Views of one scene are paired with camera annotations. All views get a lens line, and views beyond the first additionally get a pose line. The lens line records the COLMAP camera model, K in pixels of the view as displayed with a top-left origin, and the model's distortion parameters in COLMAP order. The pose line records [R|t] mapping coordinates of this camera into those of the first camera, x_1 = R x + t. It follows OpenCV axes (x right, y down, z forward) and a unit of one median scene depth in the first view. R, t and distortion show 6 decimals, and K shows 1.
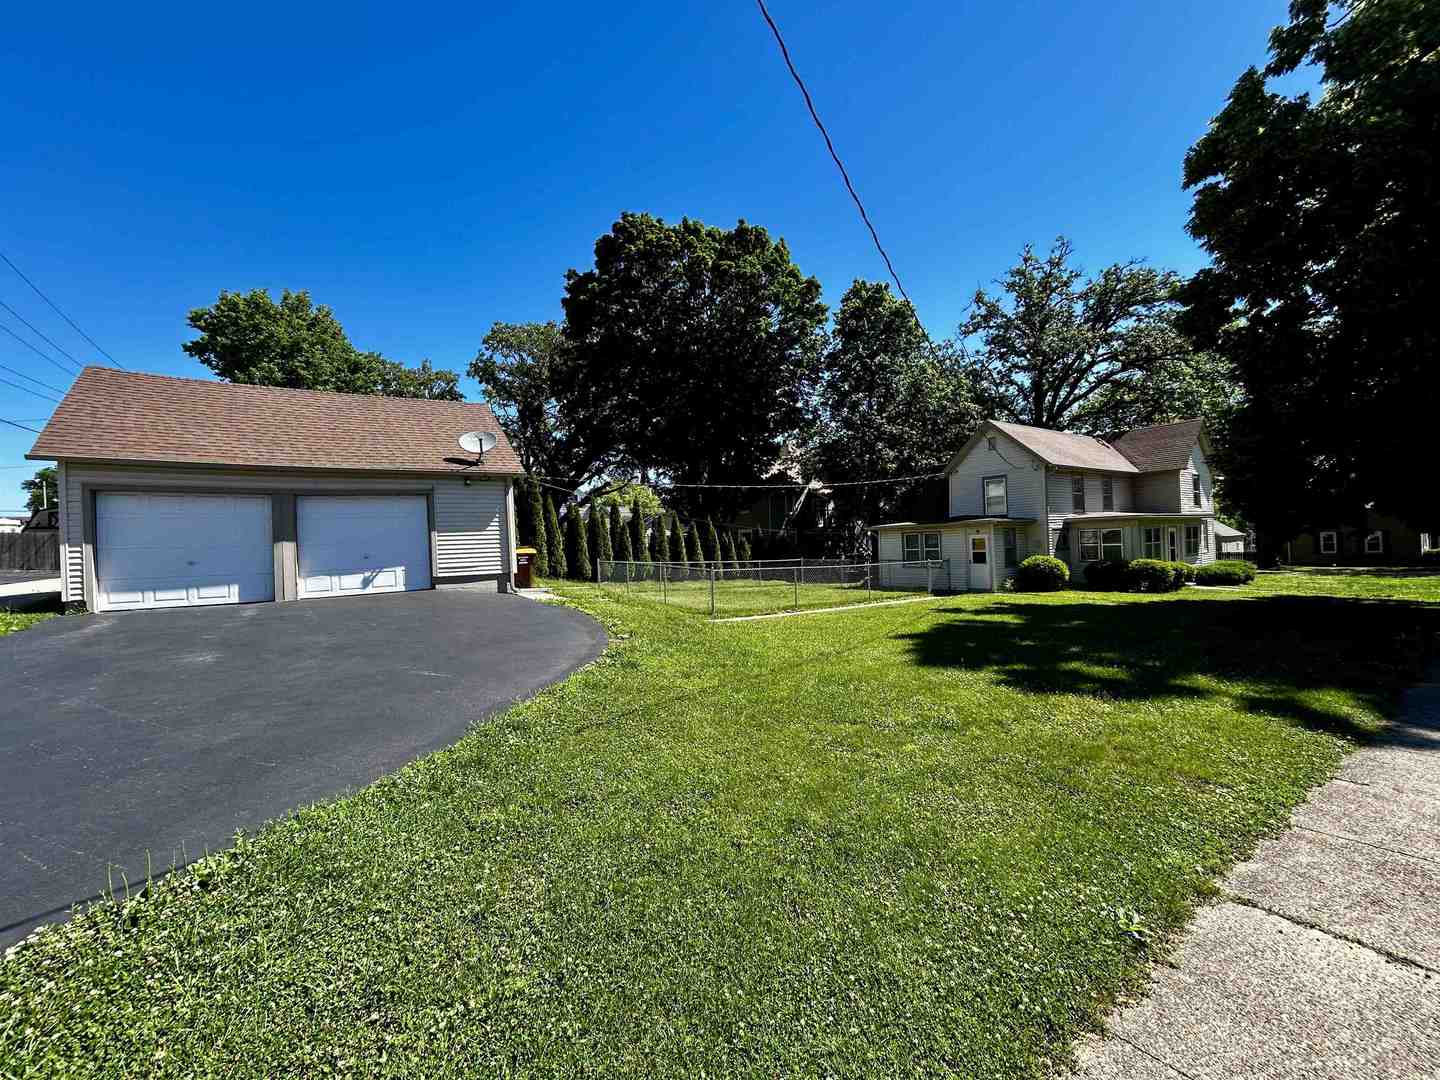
lens RADIAL K [[584.8, 0, 716.3], [0, 584.8, 533.8], [0, 0, 1]] dist [-0.003968, 0.000058]
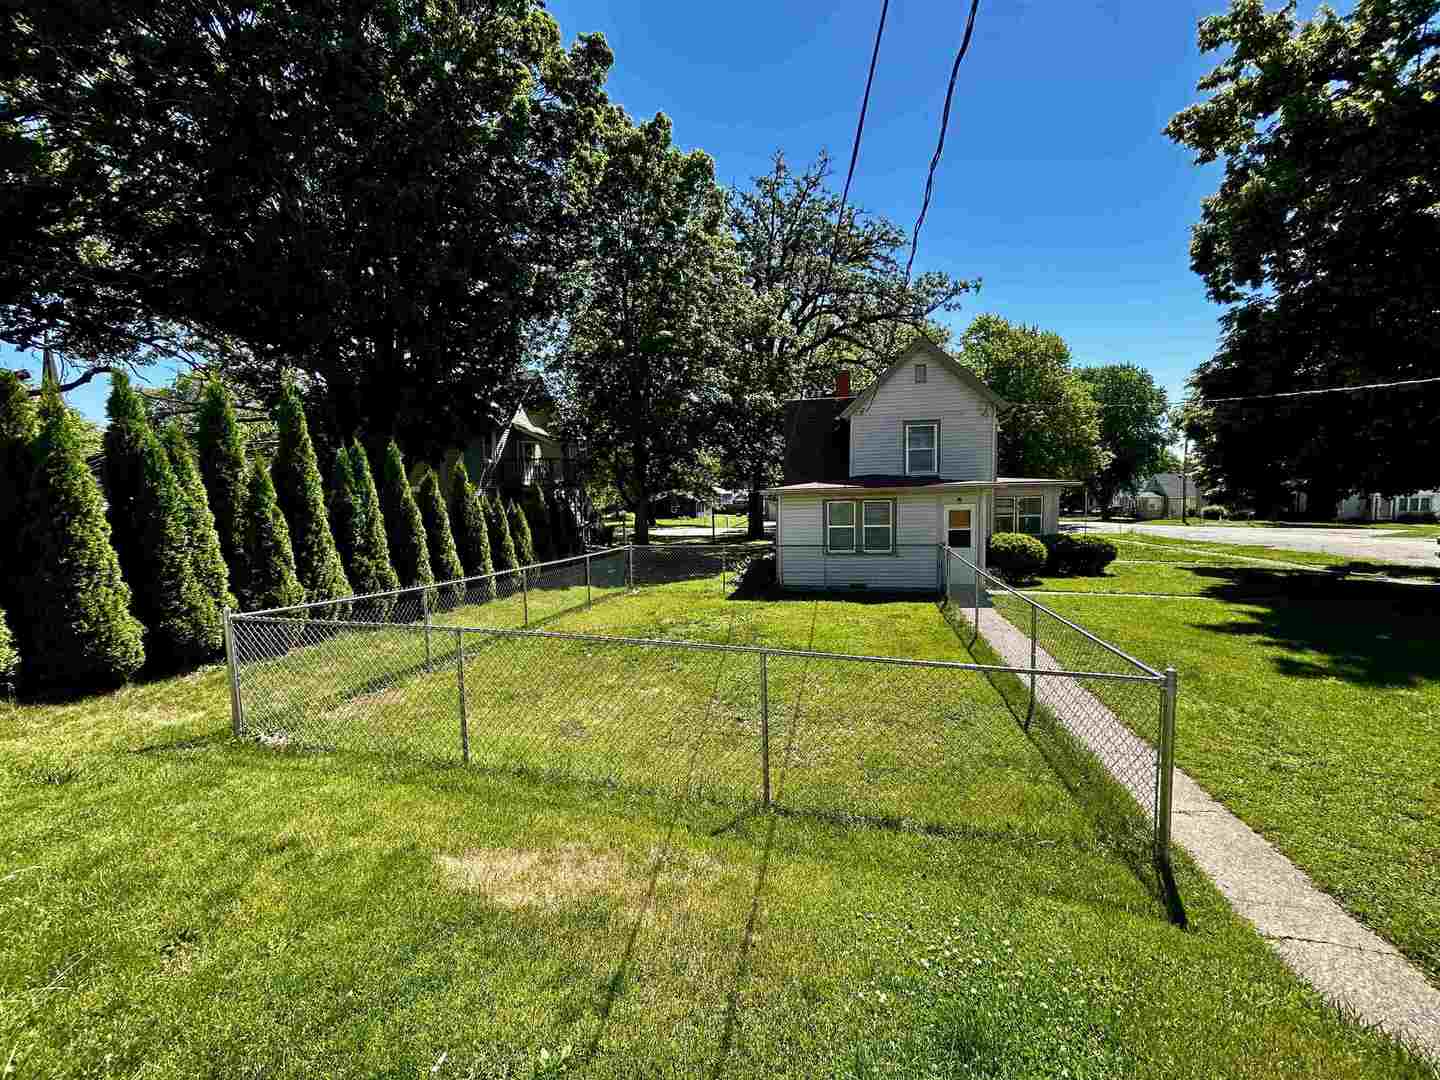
lens RADIAL K [[584.8, 0, 709.7], [0, 584.8, 533.3], [0, 0, 1]] dist [-0.003968, 0.000058]
pose [[0.740233, -0.038295, 0.671259, -0.157671], [-0.012046, 0.997461, 0.070189, -0.006603], [-0.672243, -0.060042, 0.737892, 0.501066]]
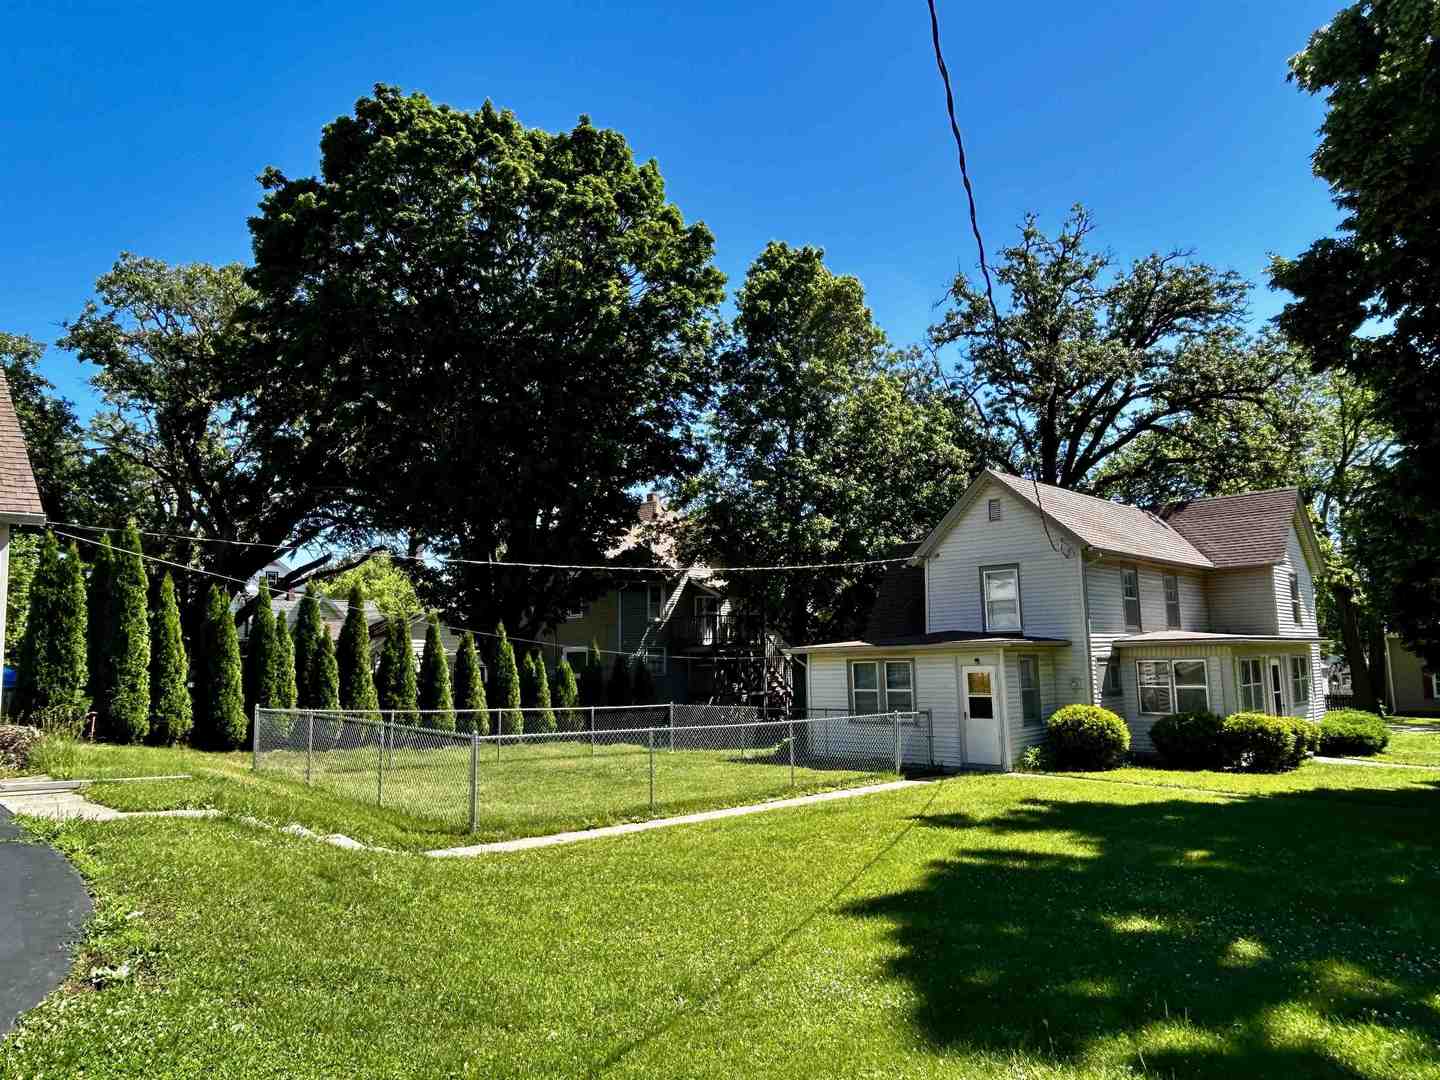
lens RADIAL K [[929.8, 0, 718.2], [0, 929.8, 538.2], [0, 0, 1]] dist [0.009289, 0.002554]
pose [[0.982868, 0.039550, 0.180019, 0.024268], [-0.017522, 0.992333, -0.122348, -0.004983], [-0.183477, 0.117098, 0.976025, 0.109697]]
